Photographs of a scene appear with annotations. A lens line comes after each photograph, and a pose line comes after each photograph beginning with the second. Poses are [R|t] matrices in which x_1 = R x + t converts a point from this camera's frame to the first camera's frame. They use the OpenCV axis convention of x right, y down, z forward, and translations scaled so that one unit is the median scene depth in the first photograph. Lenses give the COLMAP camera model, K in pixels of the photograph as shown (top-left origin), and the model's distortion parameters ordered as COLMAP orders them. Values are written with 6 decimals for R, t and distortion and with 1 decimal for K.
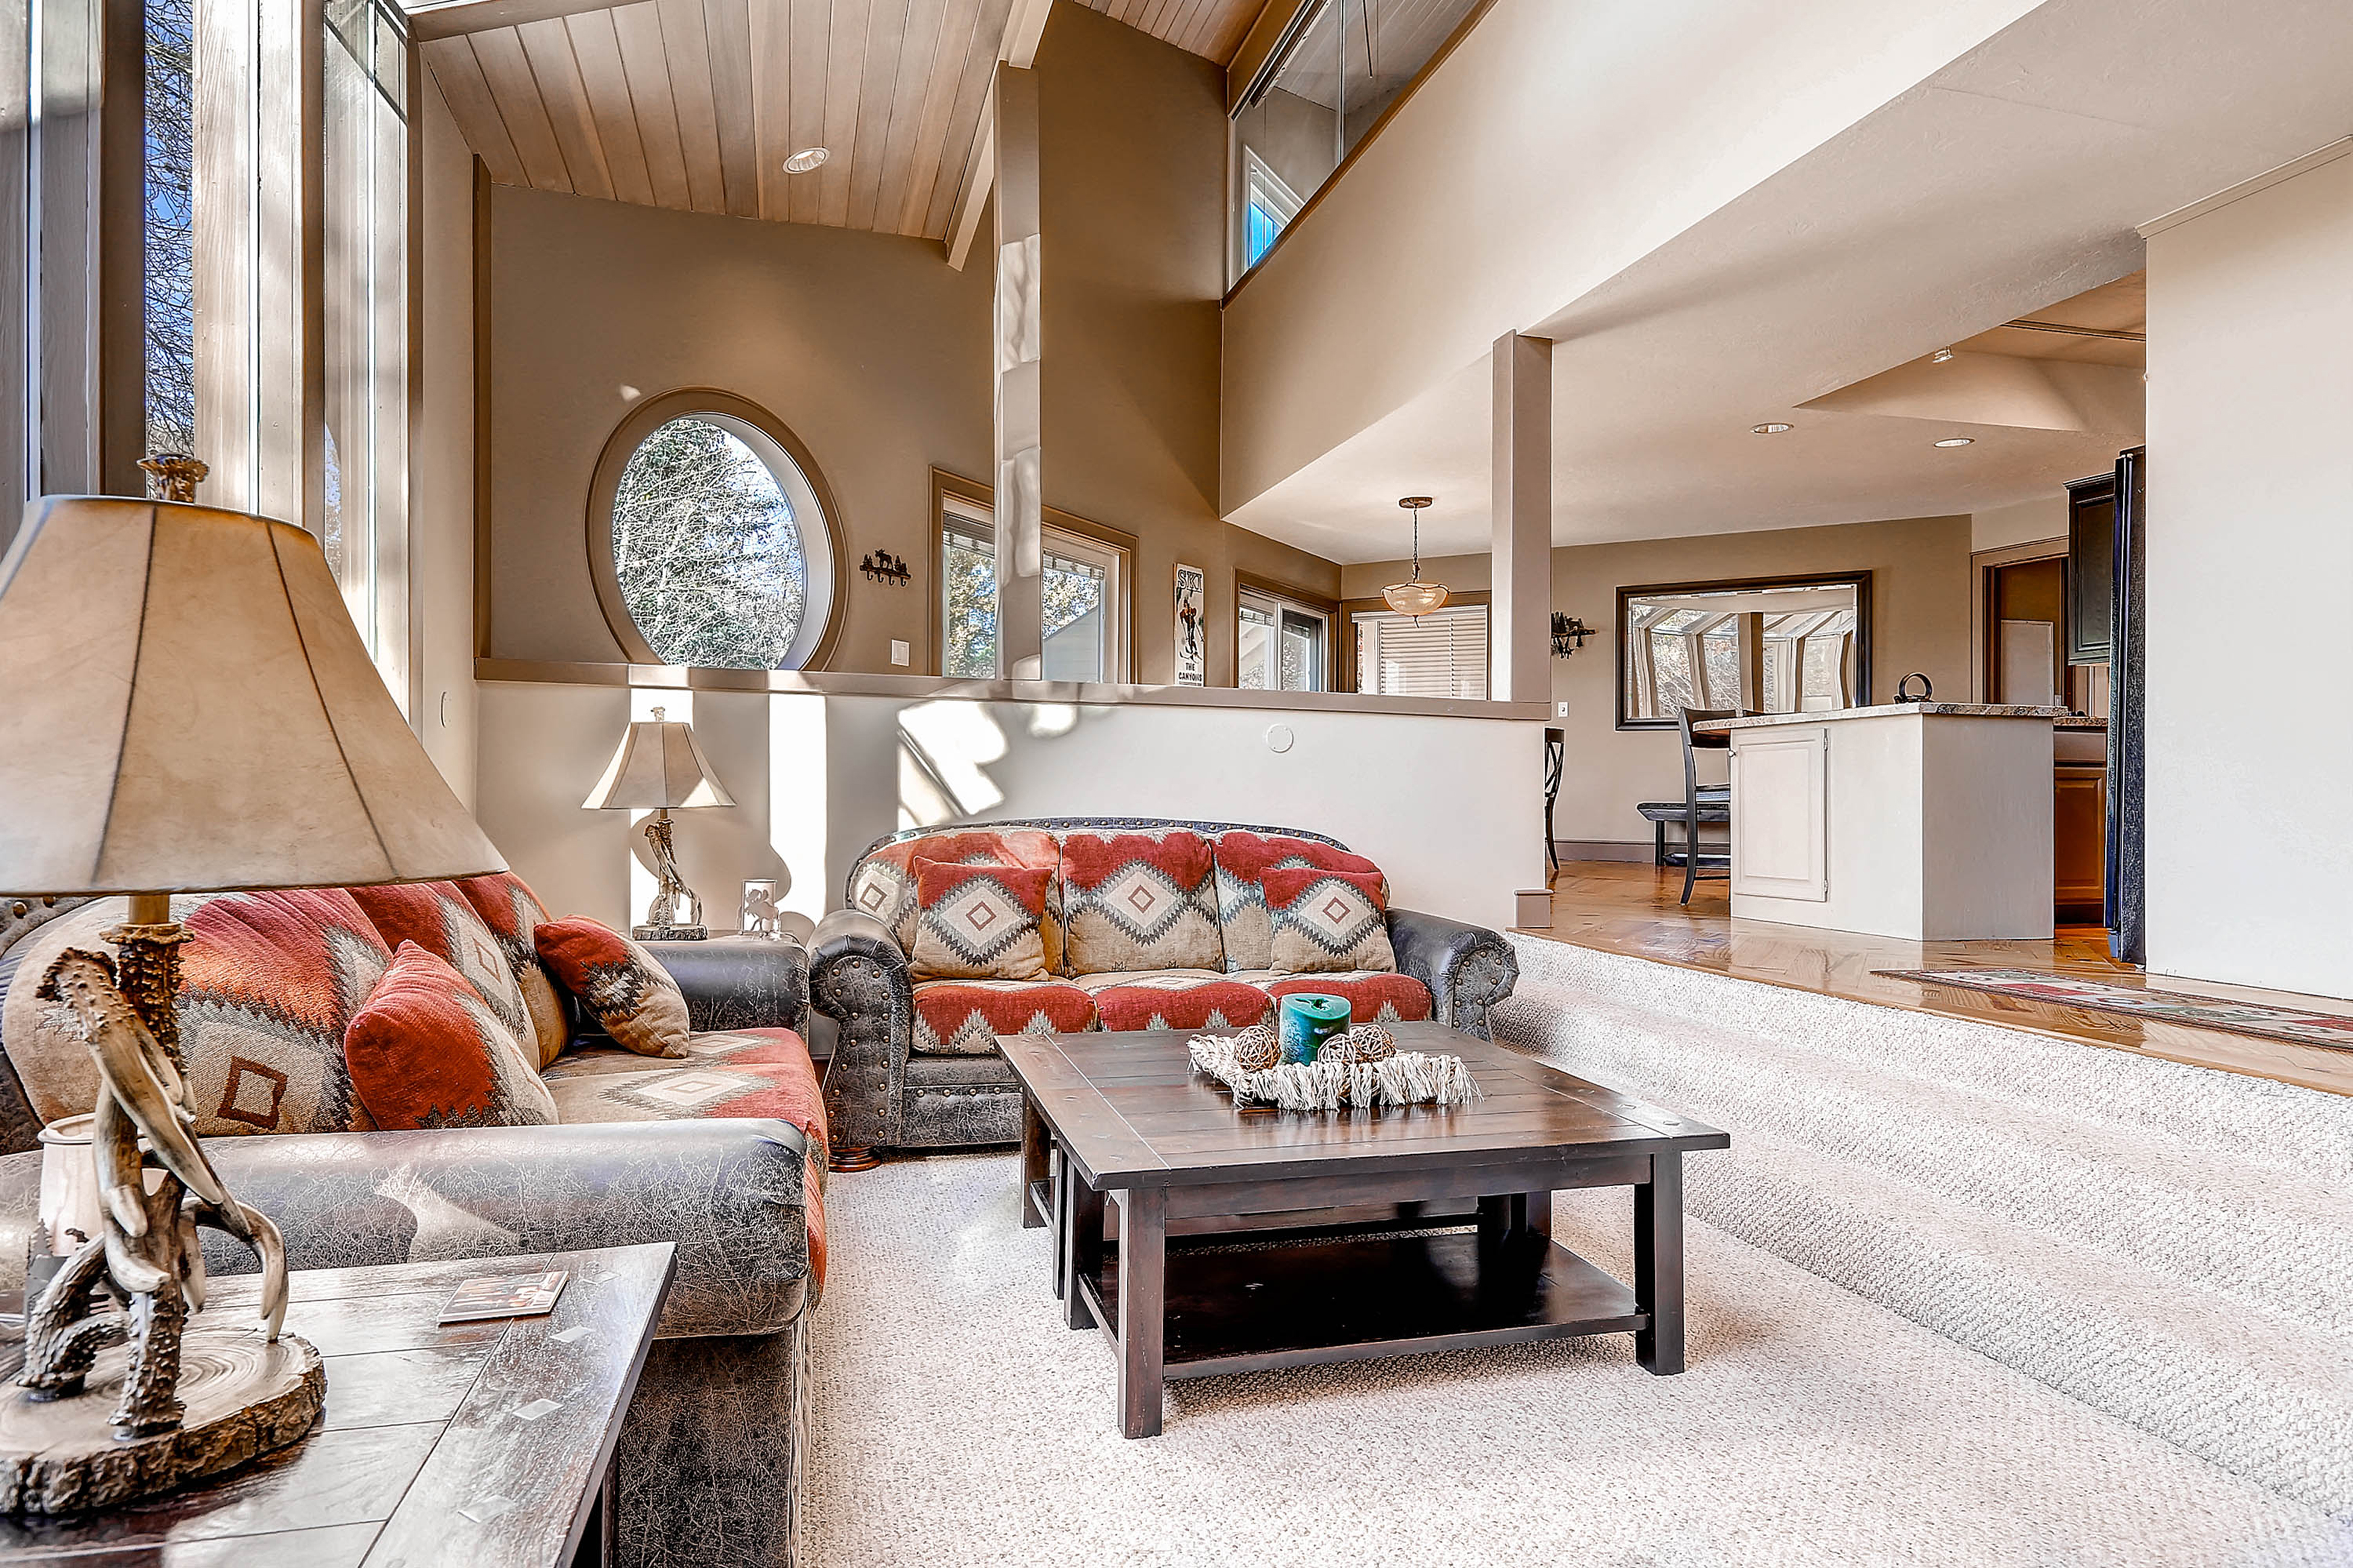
lens RADIAL K [[1107.9, 0, 1176.5], [0, 1107.9, 784.0], [0, 0, 1]] dist [0.000801, -0.000078]
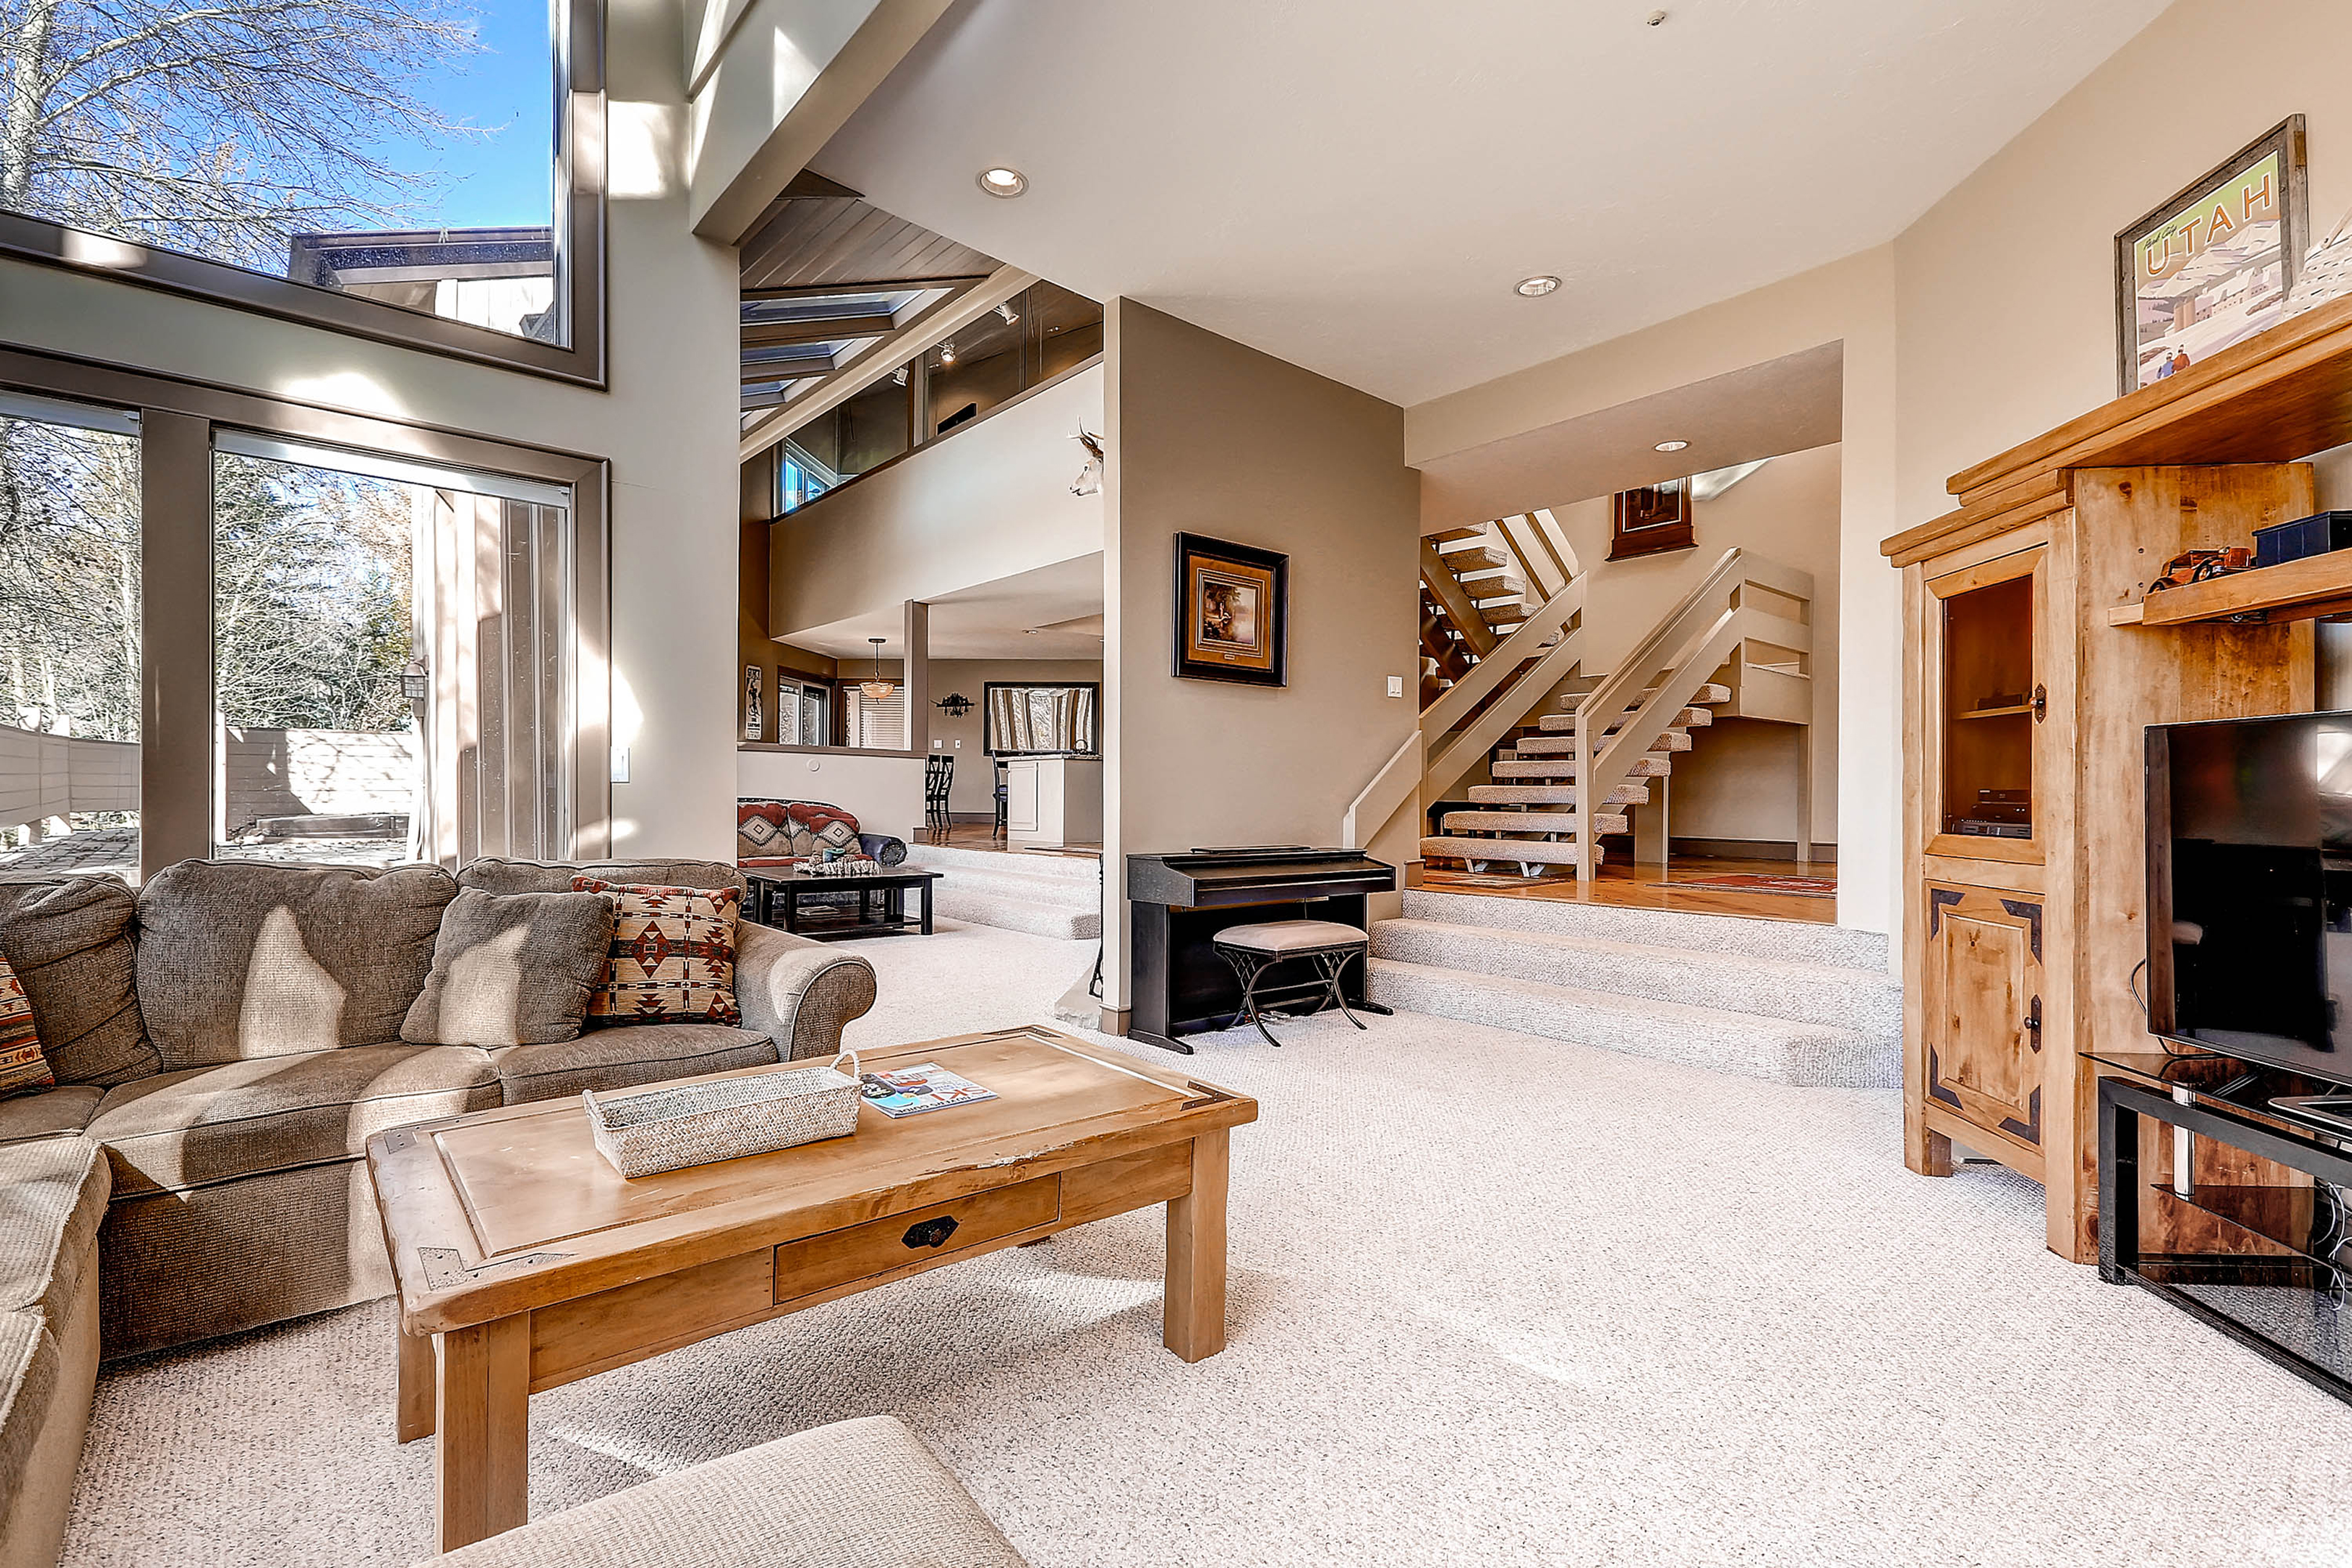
lens RADIAL K [[1107.5, 0, 1176.0], [0, 1107.5, 784.0], [0, 0, 1]] dist [0.000801, -0.000078]
pose [[0.900326, -0.001646, 0.435214, -0.240097], [0.001260, 0.999999, 0.001177, -0.001113], [-0.435215, -0.000511, 0.900327, -1.479926]]
